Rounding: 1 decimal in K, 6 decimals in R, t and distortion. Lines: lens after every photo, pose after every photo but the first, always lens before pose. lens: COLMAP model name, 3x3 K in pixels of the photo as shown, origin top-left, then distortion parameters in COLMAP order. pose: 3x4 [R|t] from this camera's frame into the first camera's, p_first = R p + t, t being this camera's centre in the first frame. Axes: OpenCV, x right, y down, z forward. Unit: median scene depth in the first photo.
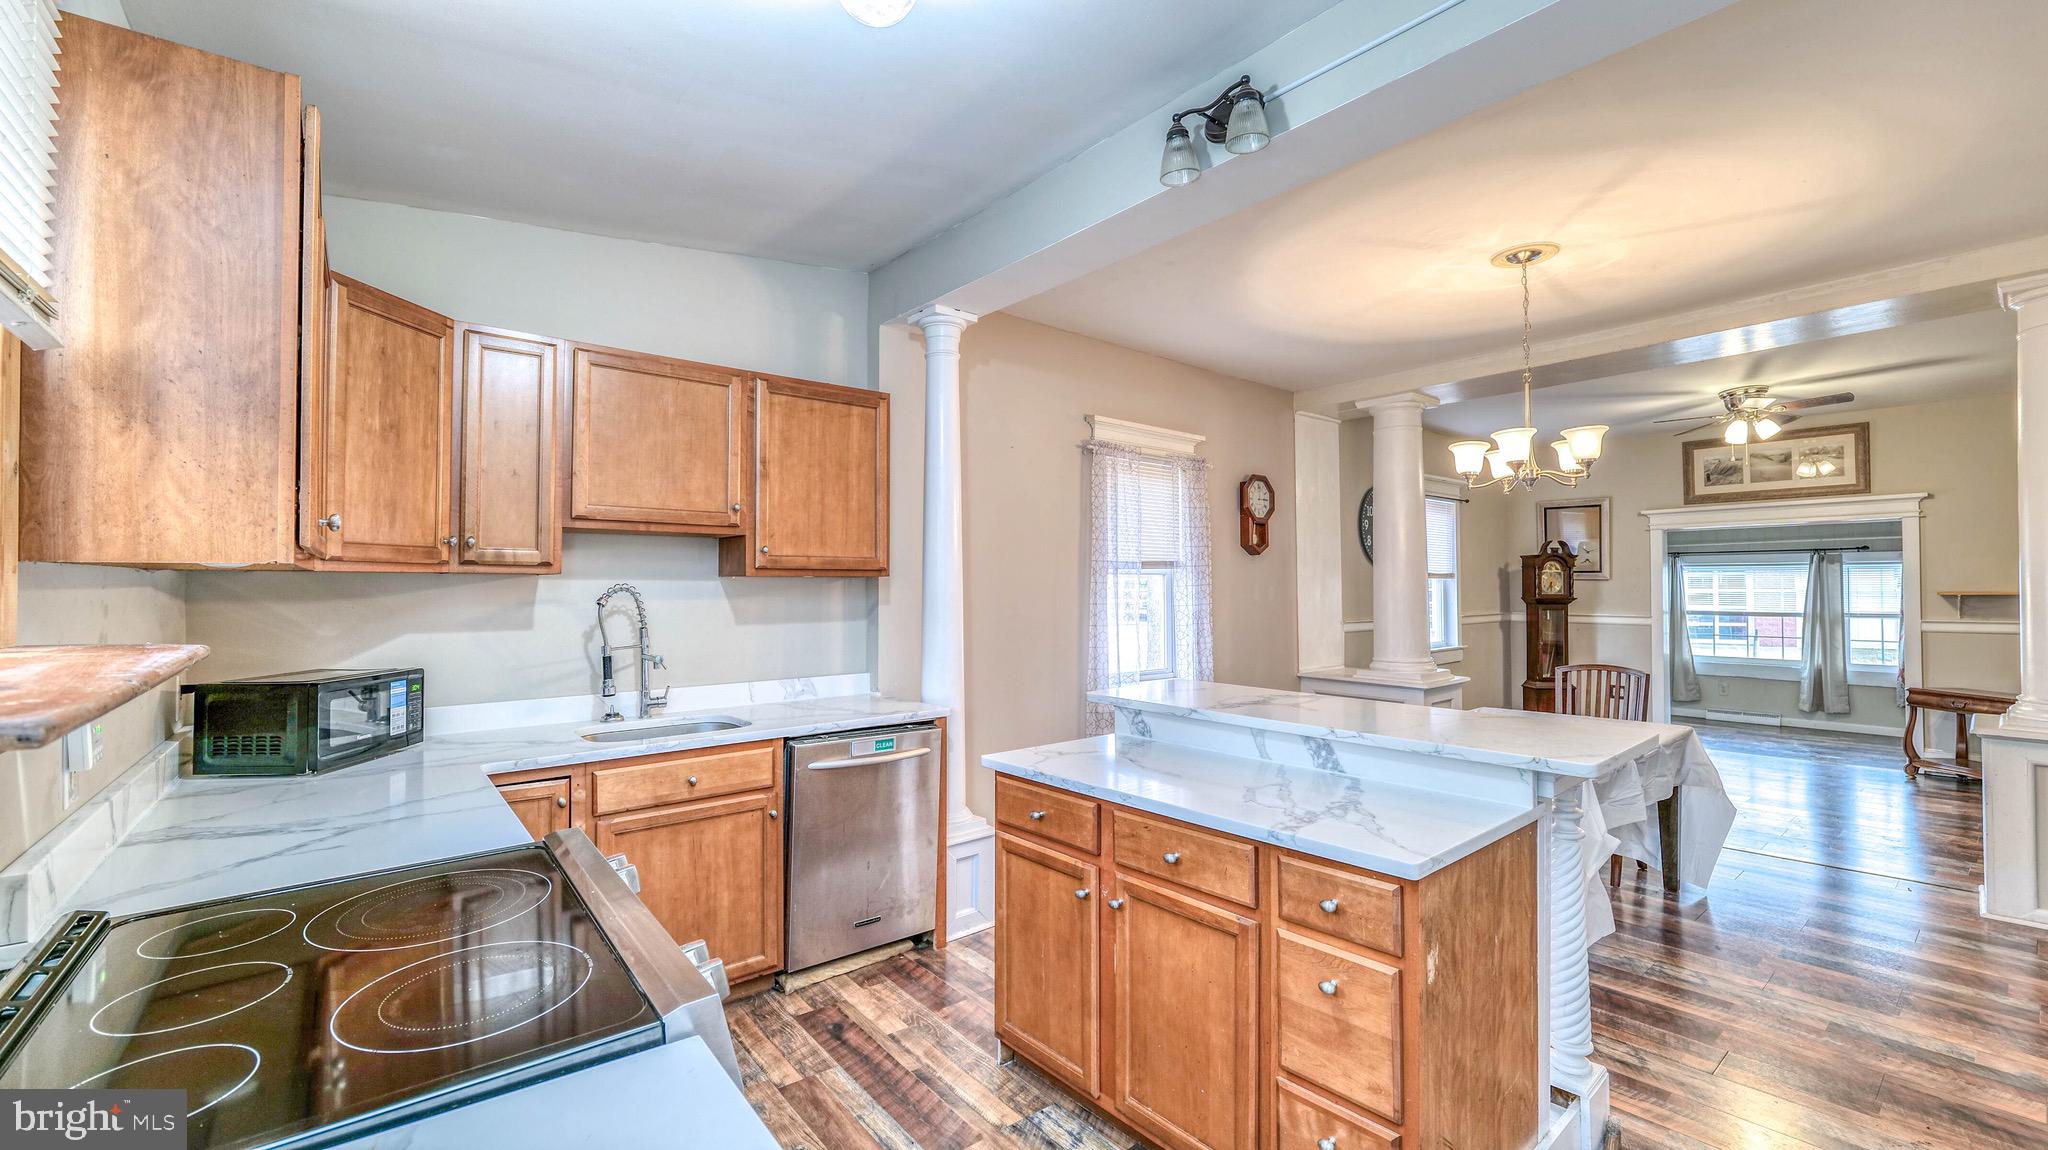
lens RADIAL K [[831.1, 0, 1010.8], [0, 831.1, 572.3], [0, 0, 1]] dist [-0.013998, 0.001414]
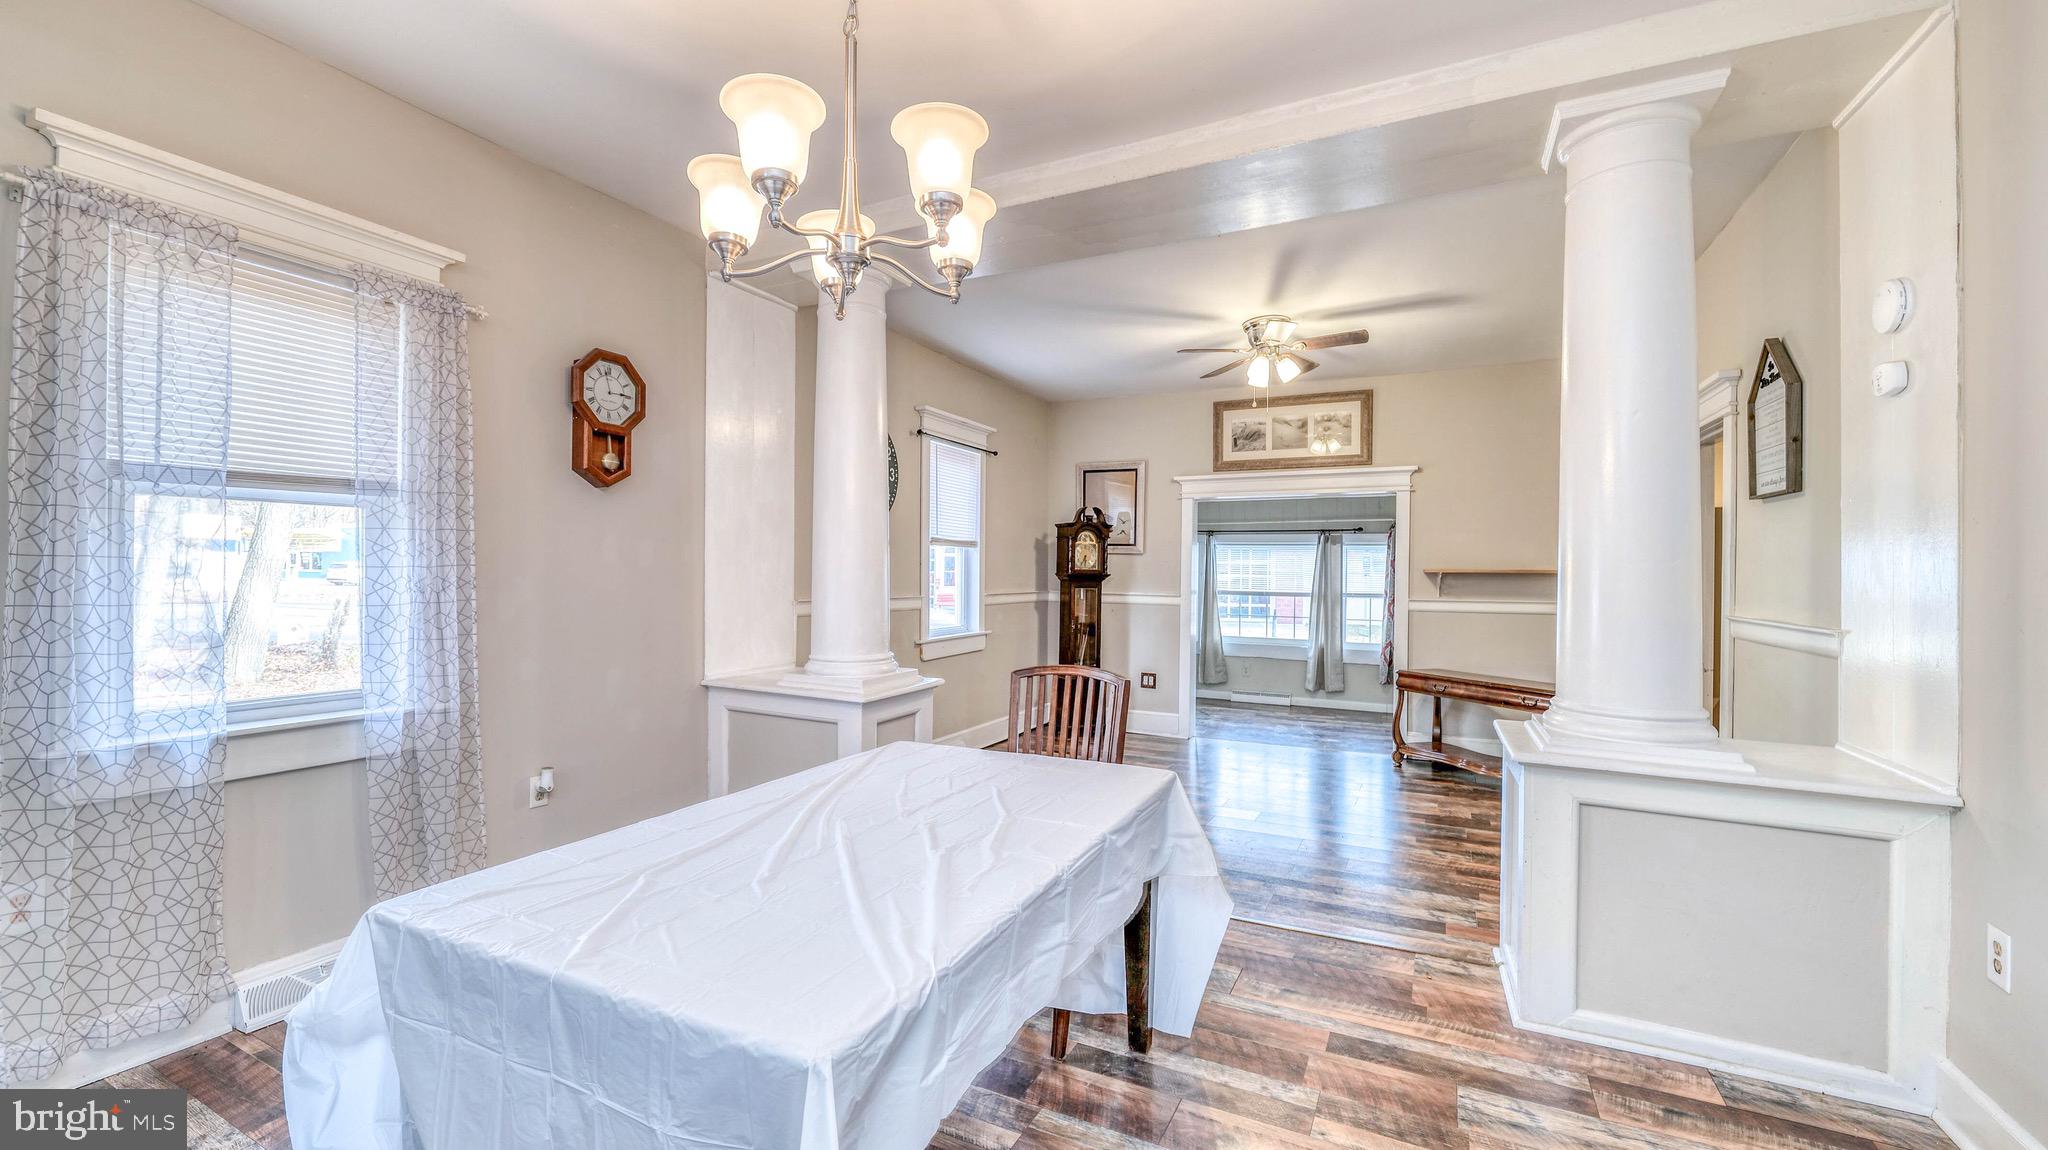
lens RADIAL K [[831.1, 0, 1012.1], [0, 831.1, 576.2], [0, 0, 1]] dist [-0.013998, 0.001414]
pose [[0.910356, 0.011161, 0.413675, 0.252837], [-0.021617, 0.999554, 0.020603, 0.019254], [-0.413260, -0.027699, 0.910191, 0.271842]]
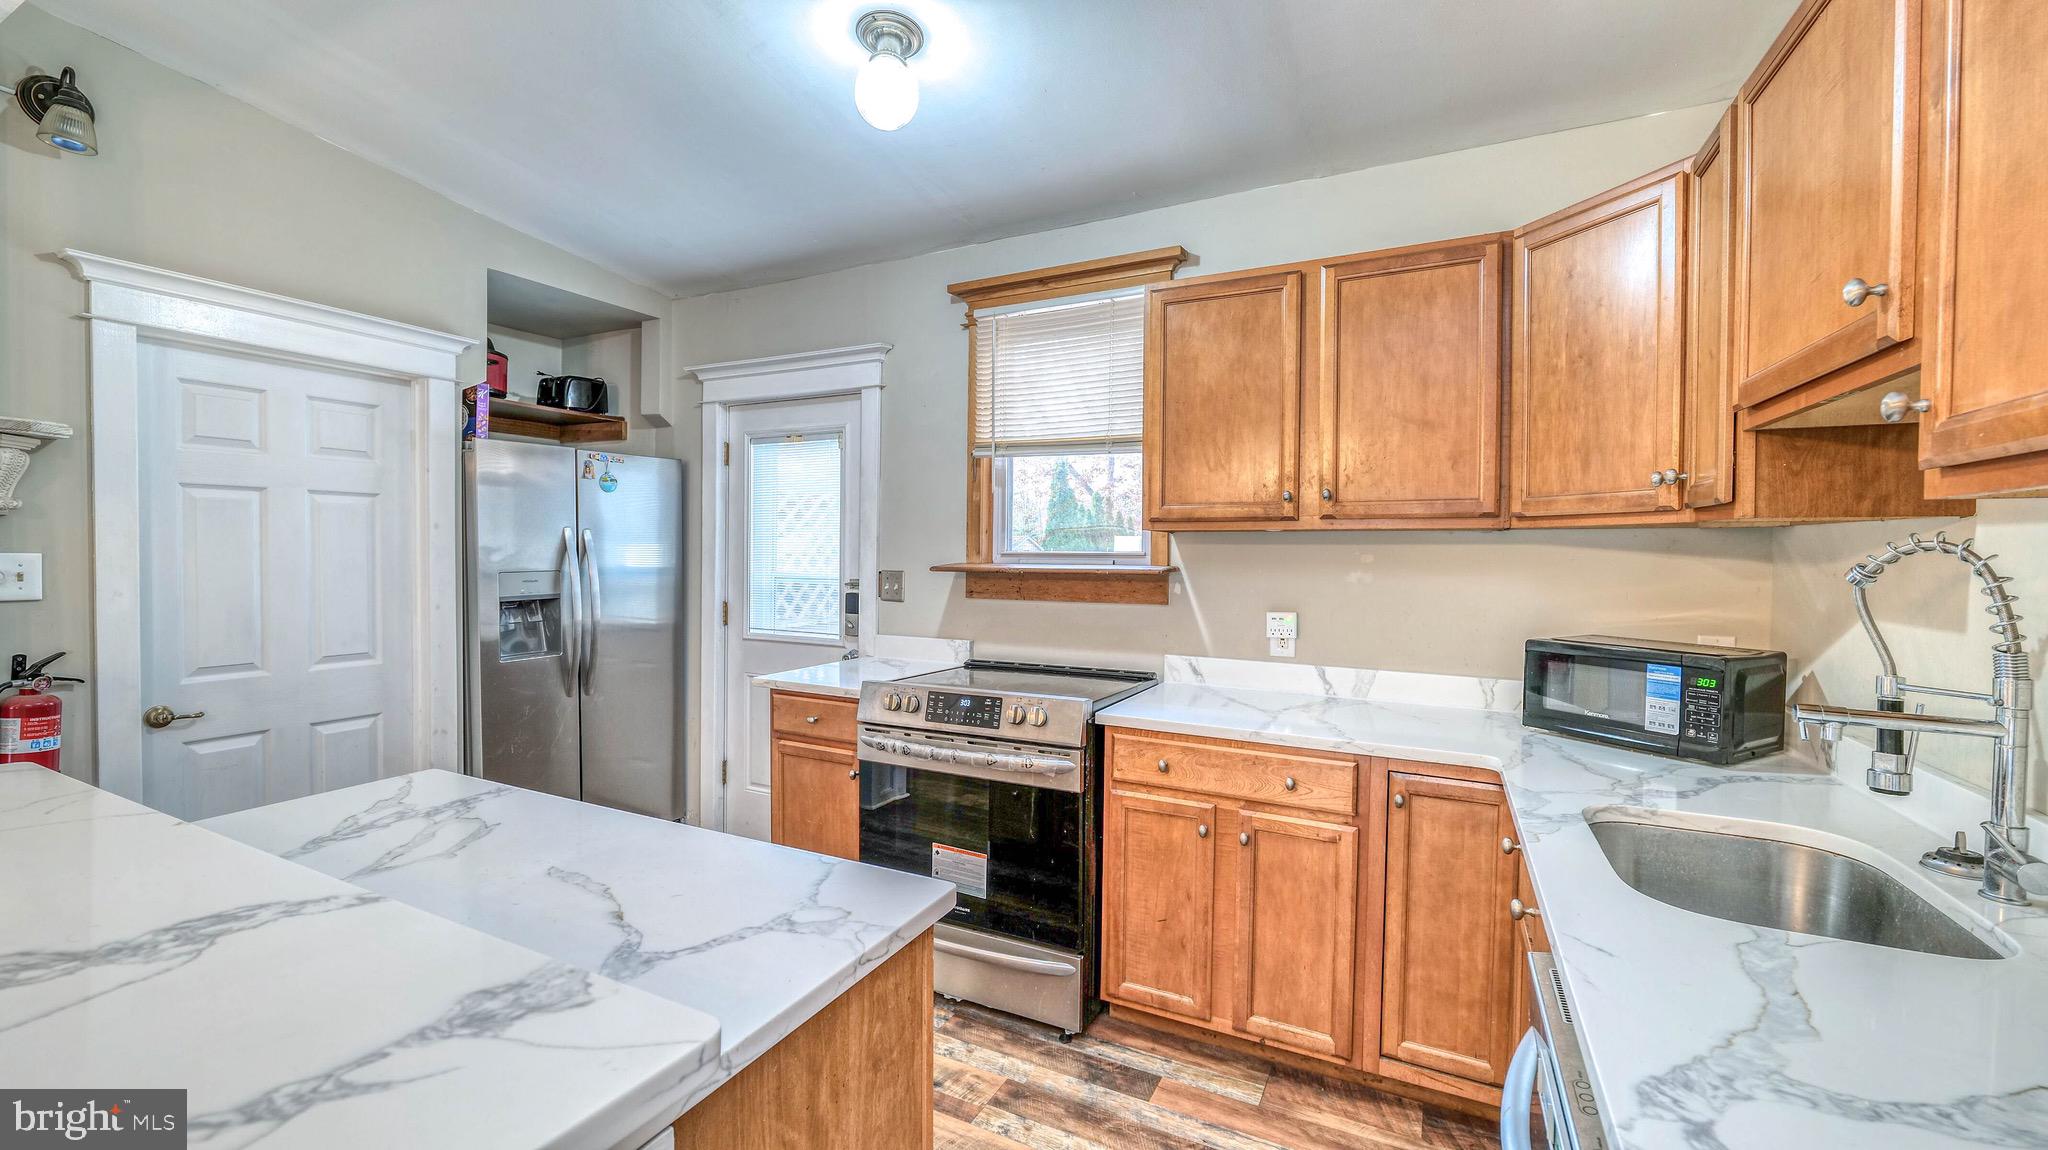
lens RADIAL K [[831.1, 0, 1016.4], [0, 831.1, 566.9], [0, 0, 1]] dist [-0.013998, 0.001414]
pose [[-0.913493, 0.002847, -0.406845, 0.043184], [0.000397, 0.999981, 0.006108, 0.011839], [0.406854, 0.005418, -0.913477, 0.501589]]
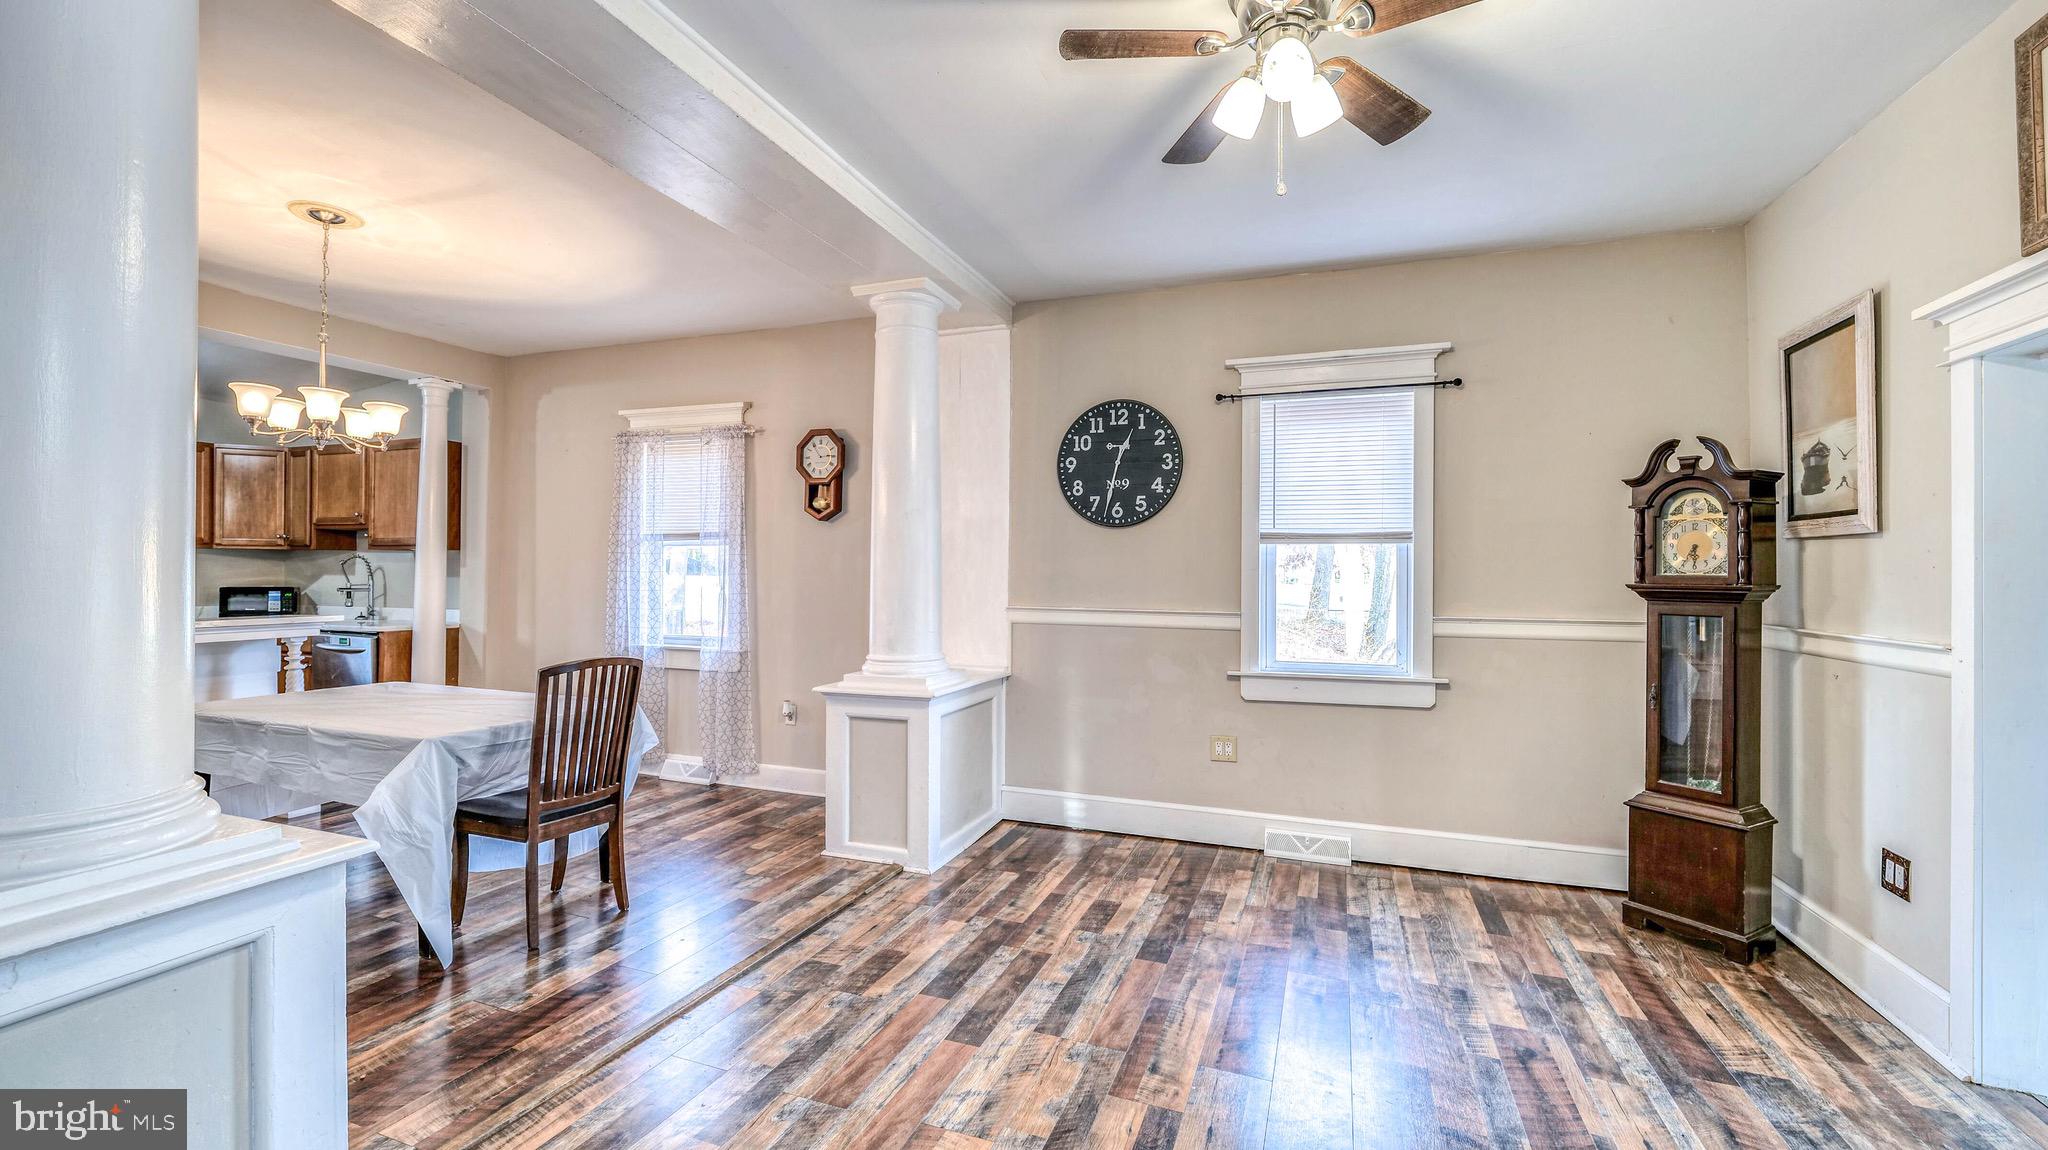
lens RADIAL K [[831.1, 0, 1014.2], [0, 831.1, 568.8], [0, 0, 1]] dist [-0.013998, 0.001414]
pose [[0.508867, -0.000093, -0.860845, 0.917798], [0.005319, 0.999981, 0.003036, 0.022532], [0.860829, -0.006124, 0.508858, 0.580489]]
